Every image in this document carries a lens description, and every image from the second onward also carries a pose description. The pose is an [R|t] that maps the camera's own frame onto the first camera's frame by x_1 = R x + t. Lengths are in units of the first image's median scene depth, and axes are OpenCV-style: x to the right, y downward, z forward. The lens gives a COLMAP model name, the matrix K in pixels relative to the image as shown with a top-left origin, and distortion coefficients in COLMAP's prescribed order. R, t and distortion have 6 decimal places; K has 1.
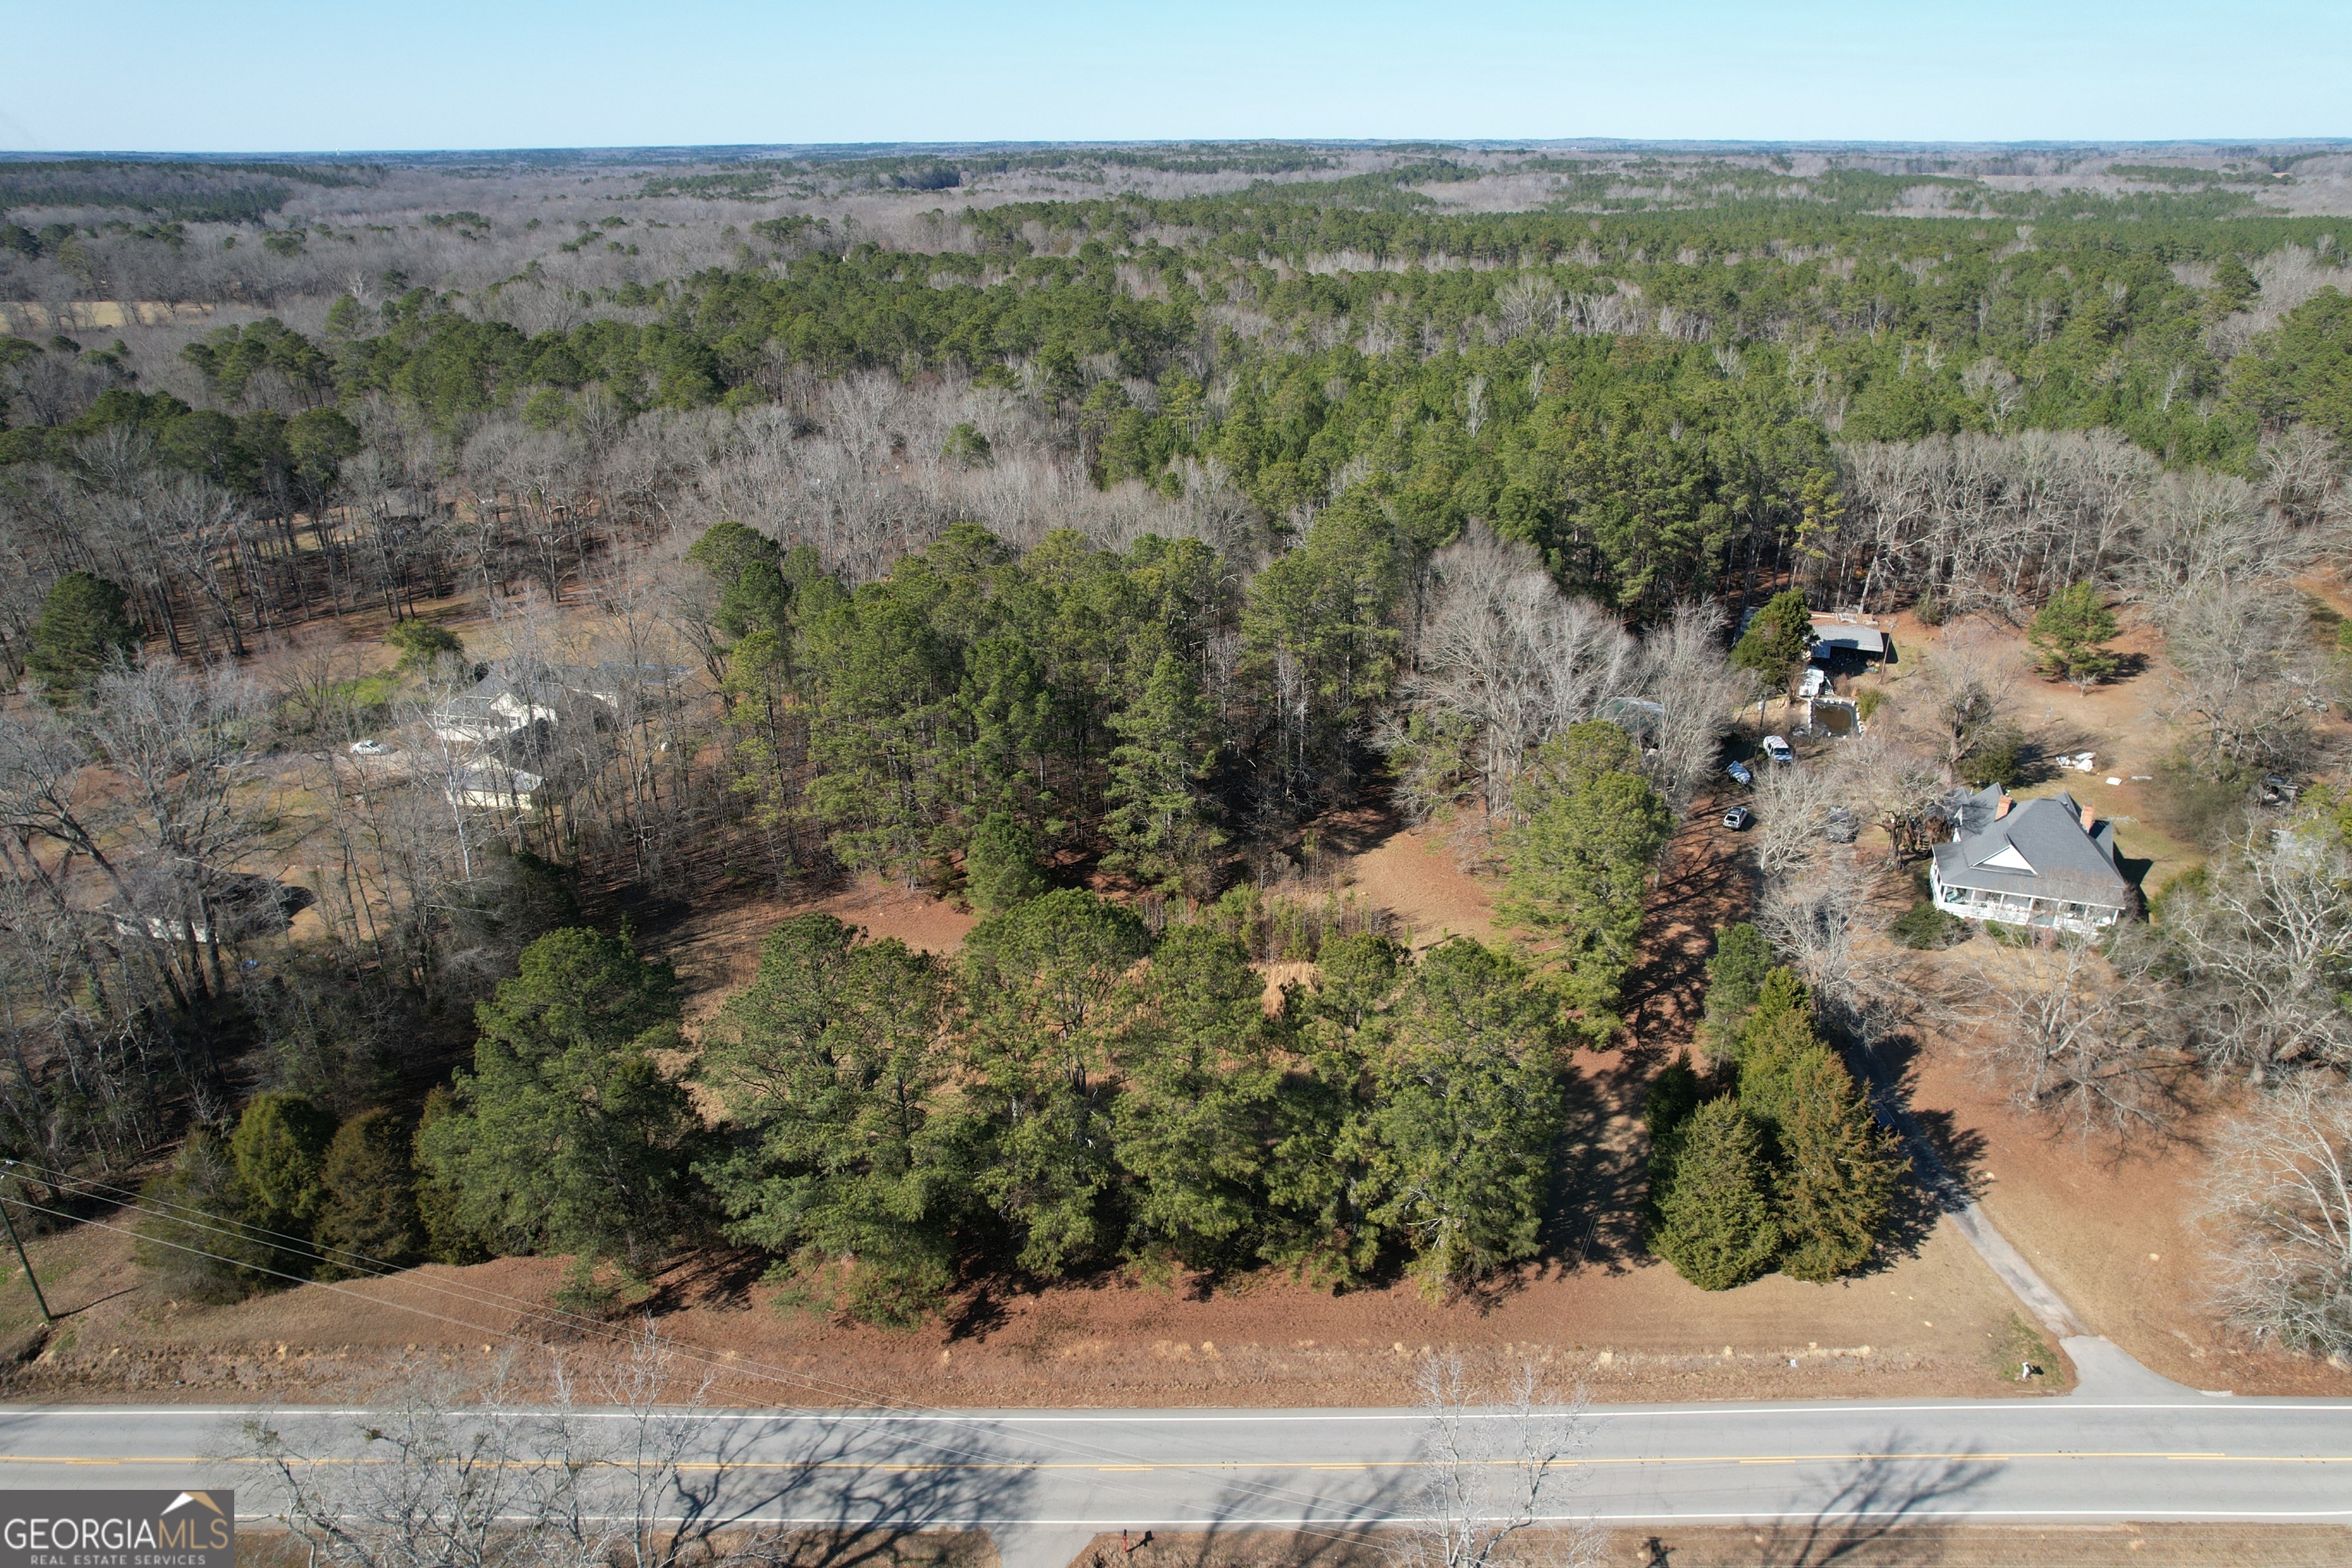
lens RADIAL K [[1473.7, 0, 1176.0], [0, 1473.7, 784.0], [0, 0, 1]] dist [-0.088024, 0.068352]
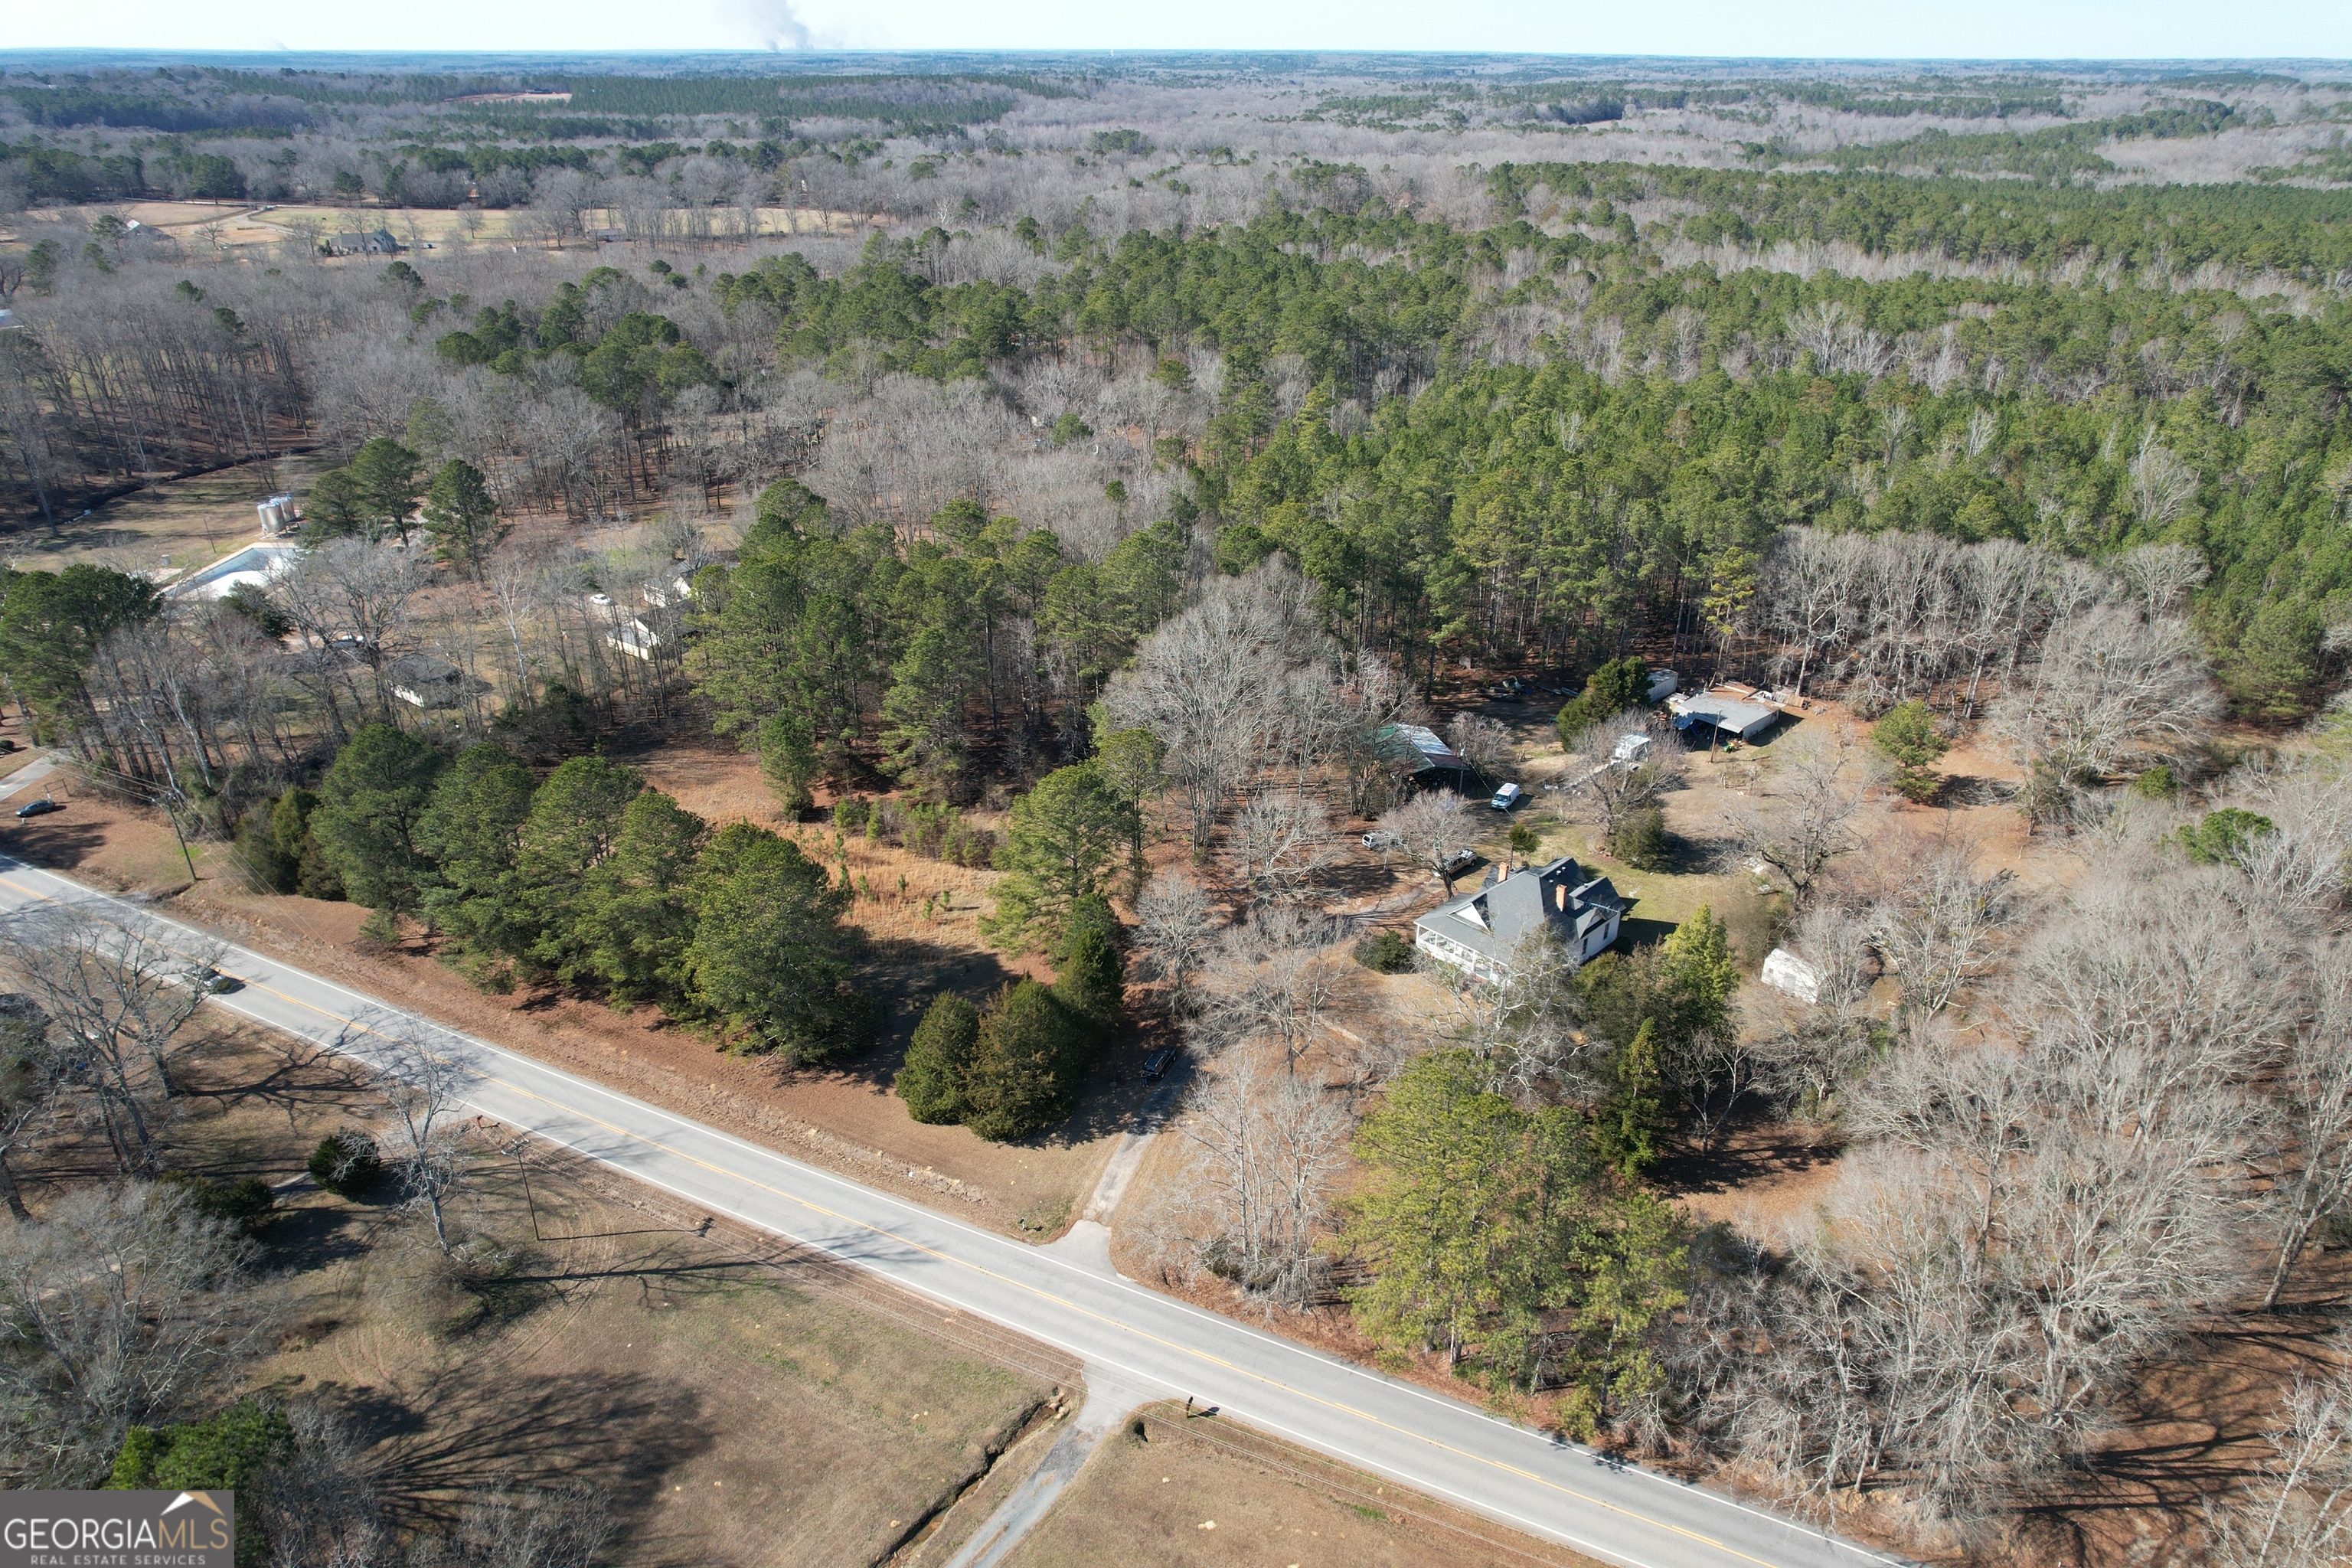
lens RADIAL K [[1473.7, 0, 1176.0], [0, 1473.7, 784.0], [0, 0, 1]] dist [-0.088024, 0.068352]
pose [[0.900470, 0.199210, -0.386612, 1.255841], [-0.179418, 0.979915, 0.087033, -0.173271], [0.396185, -0.009006, 0.918127, -0.262703]]
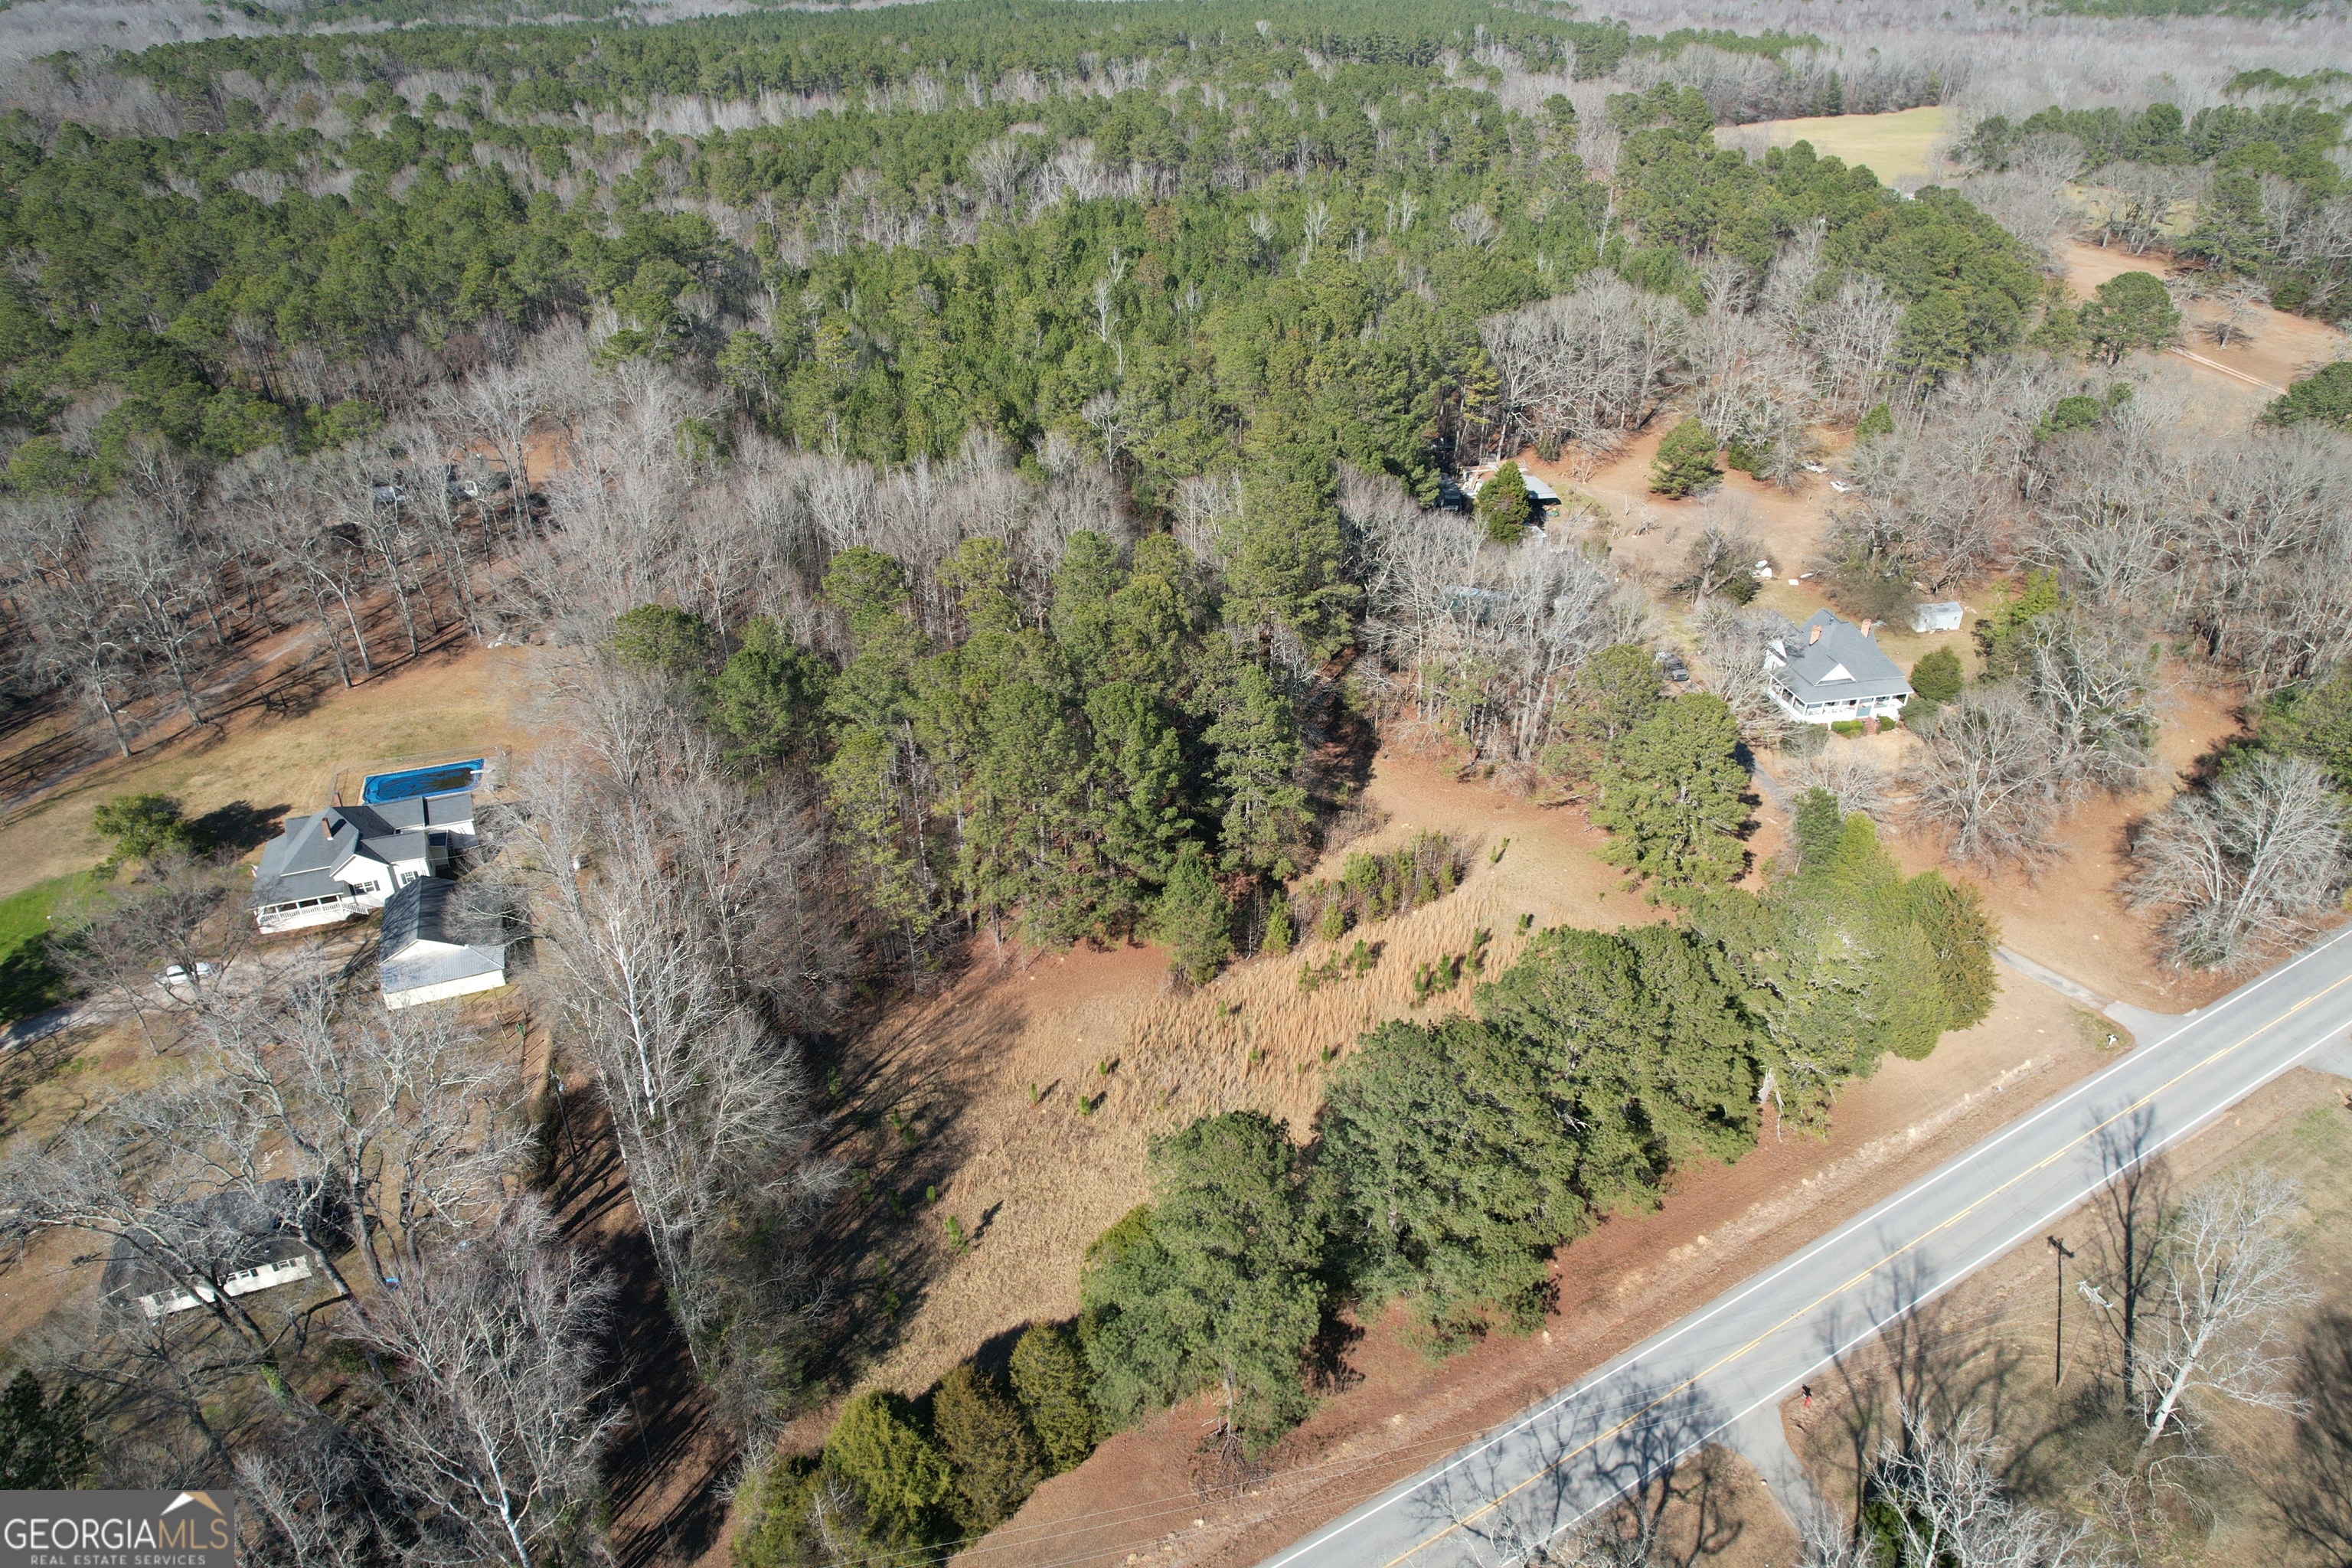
lens RADIAL K [[1473.7, 0, 1176.0], [0, 1473.7, 784.0], [0, 0, 1]] dist [-0.088024, 0.068352]
pose [[0.864241, -0.260139, 0.430598, -0.884089], [0.202601, 0.963424, 0.175404, -0.332396], [-0.460478, -0.064352, 0.885335, 0.138268]]
